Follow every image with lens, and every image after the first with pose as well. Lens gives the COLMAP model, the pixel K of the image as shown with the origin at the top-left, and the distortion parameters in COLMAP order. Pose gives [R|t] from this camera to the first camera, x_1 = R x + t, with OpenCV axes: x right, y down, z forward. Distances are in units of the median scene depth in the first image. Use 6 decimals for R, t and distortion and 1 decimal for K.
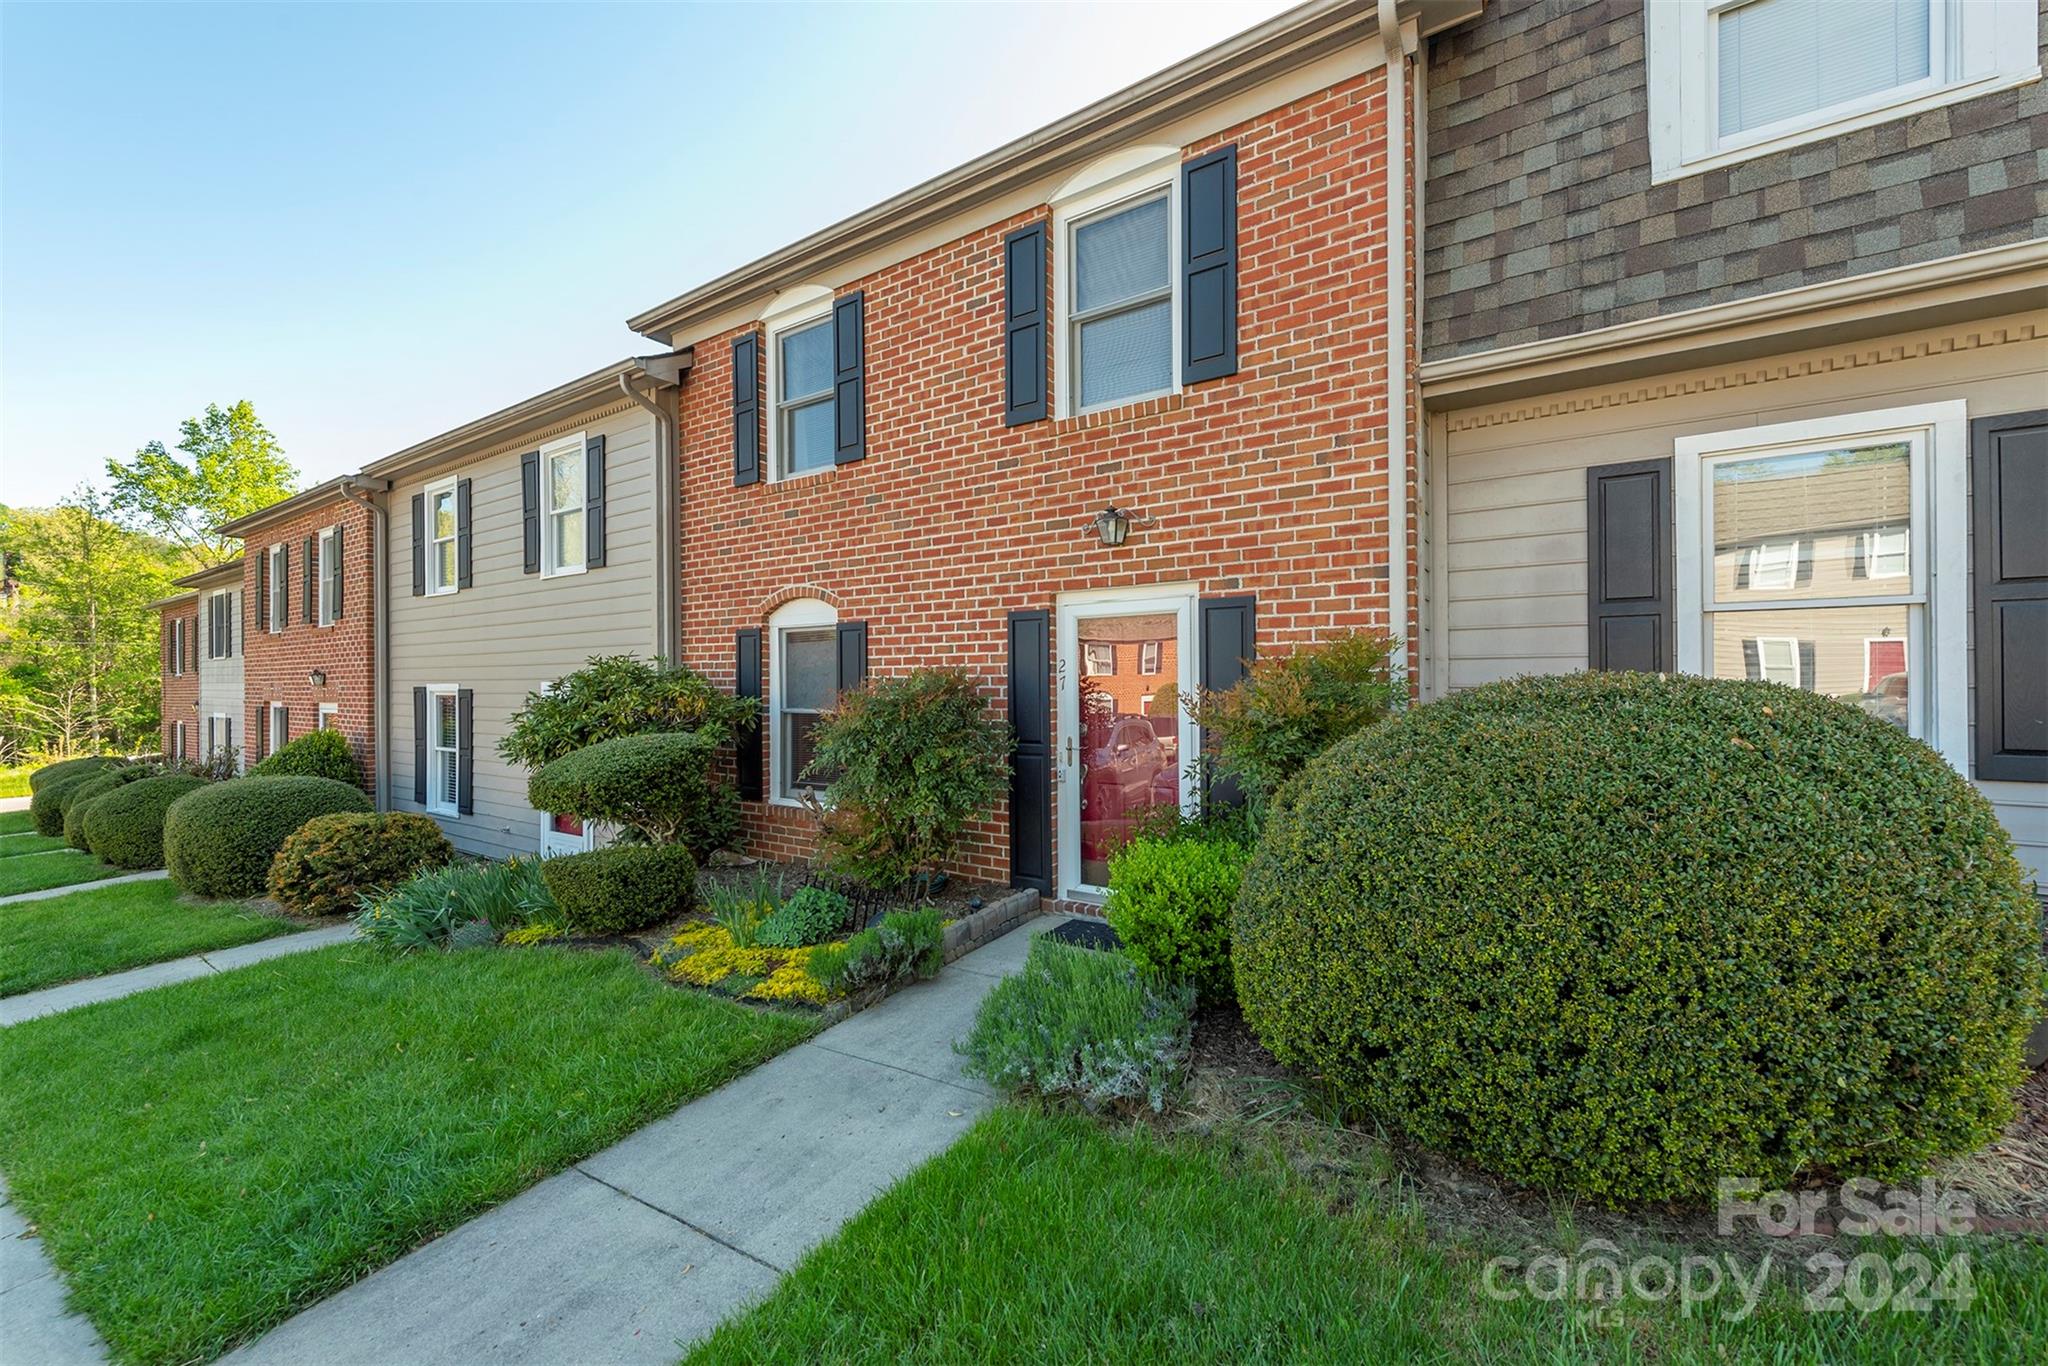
lens RADIAL K [[810.3, 0, 1097.5], [0, 810.3, 679.4], [0, 0, 1]] dist [0.009713, -0.002968]
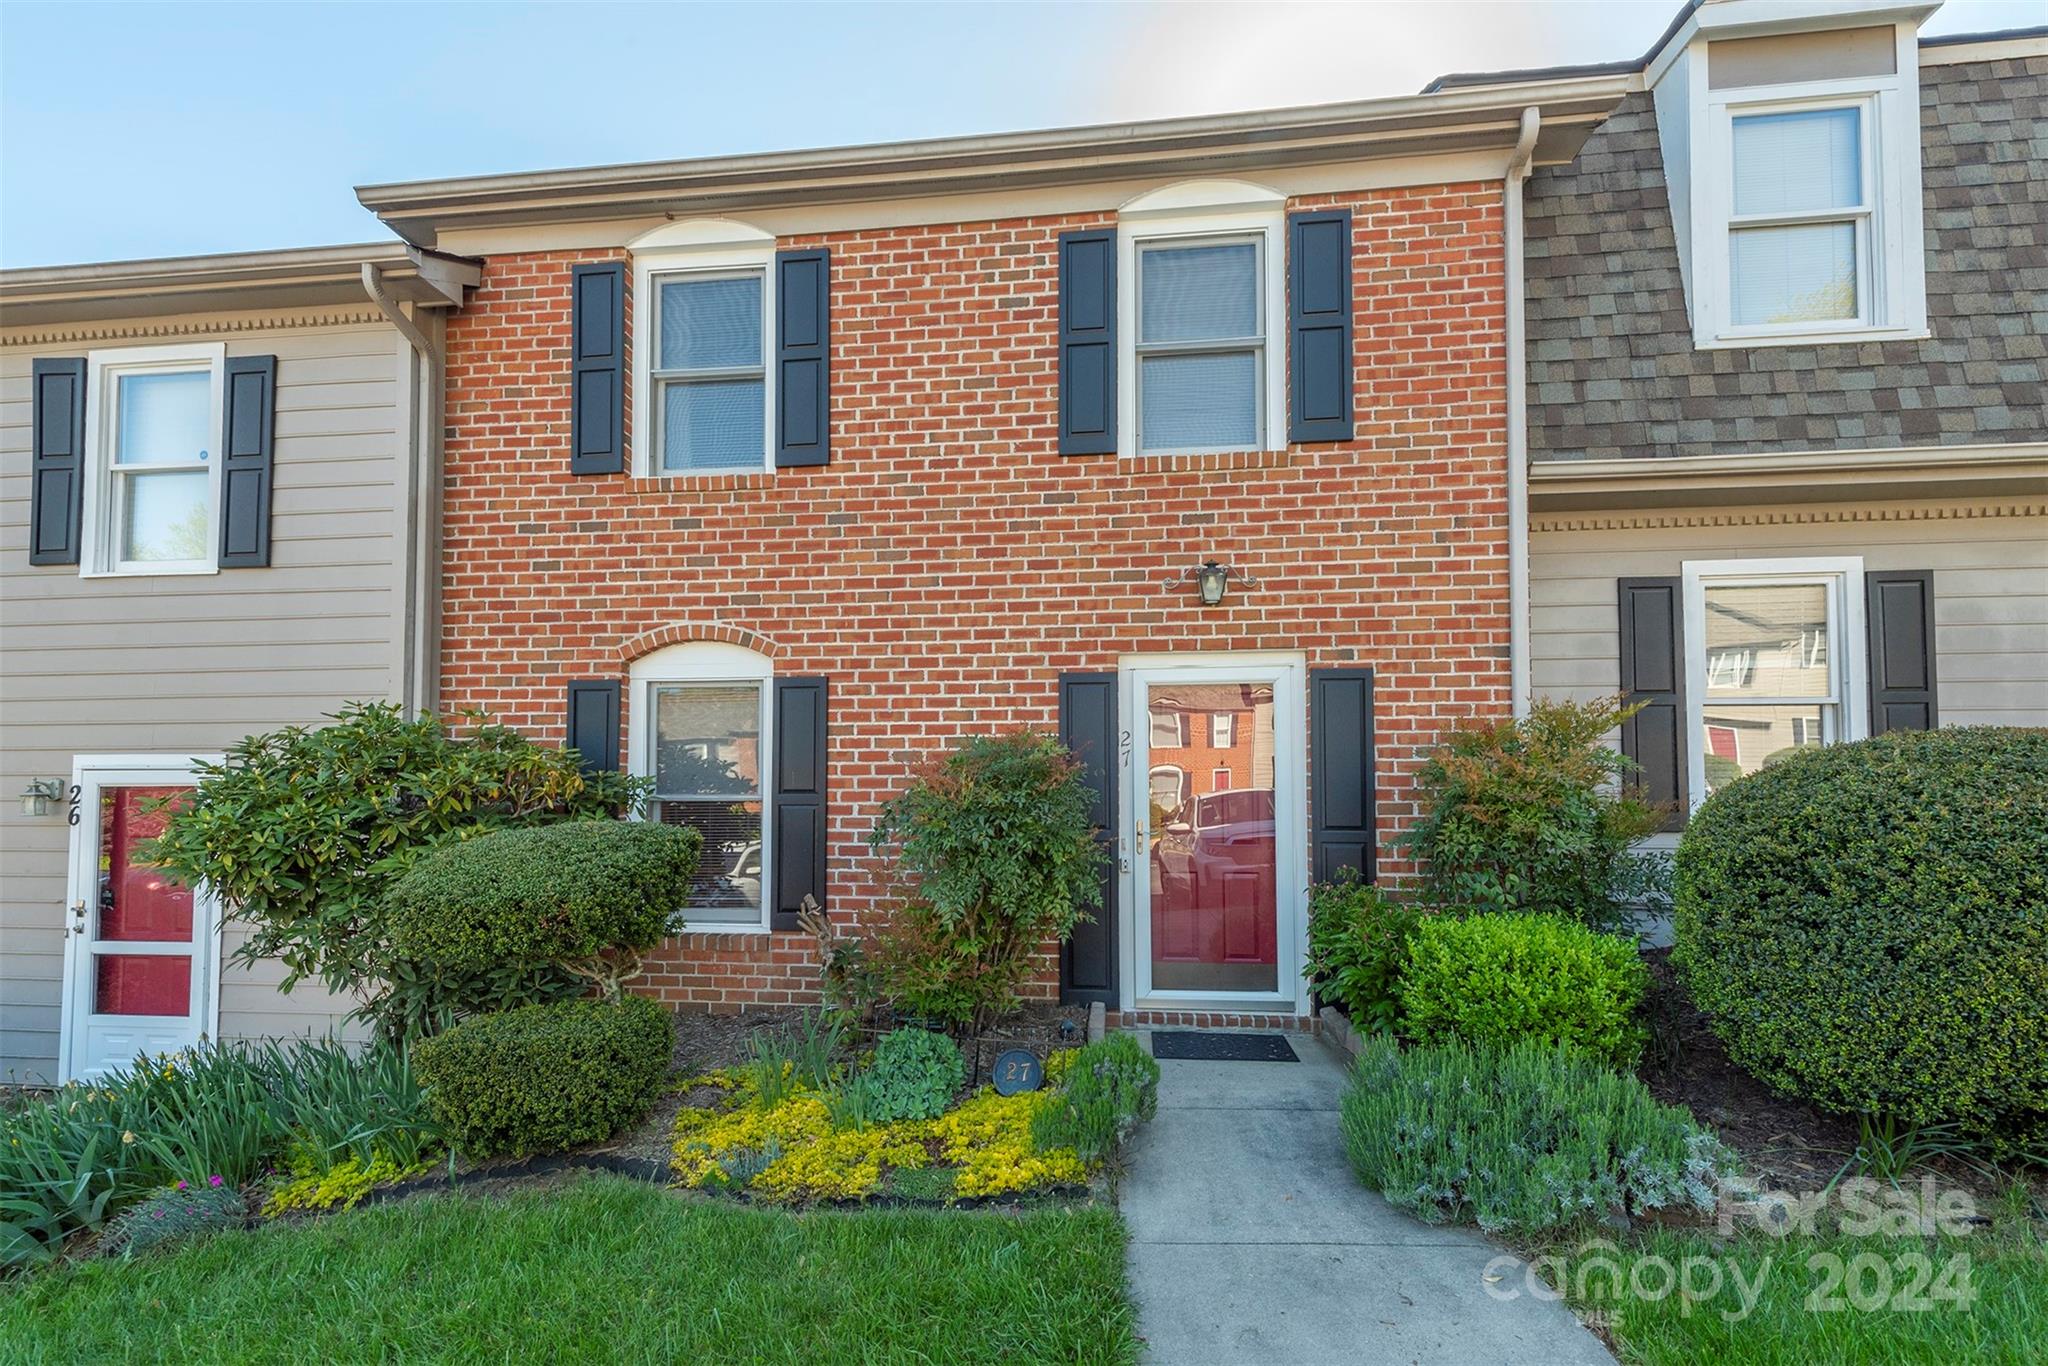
lens RADIAL K [[808.9, 0, 1061.1], [0, 808.9, 763.3], [0, 0, 1]] dist [0.006002, -0.000672]
pose [[0.890478, 0.019110, 0.454625, -0.484223], [-0.004485, 0.999438, -0.033226, 0.037786], [-0.455004, 0.027548, 0.890063, 0.255590]]
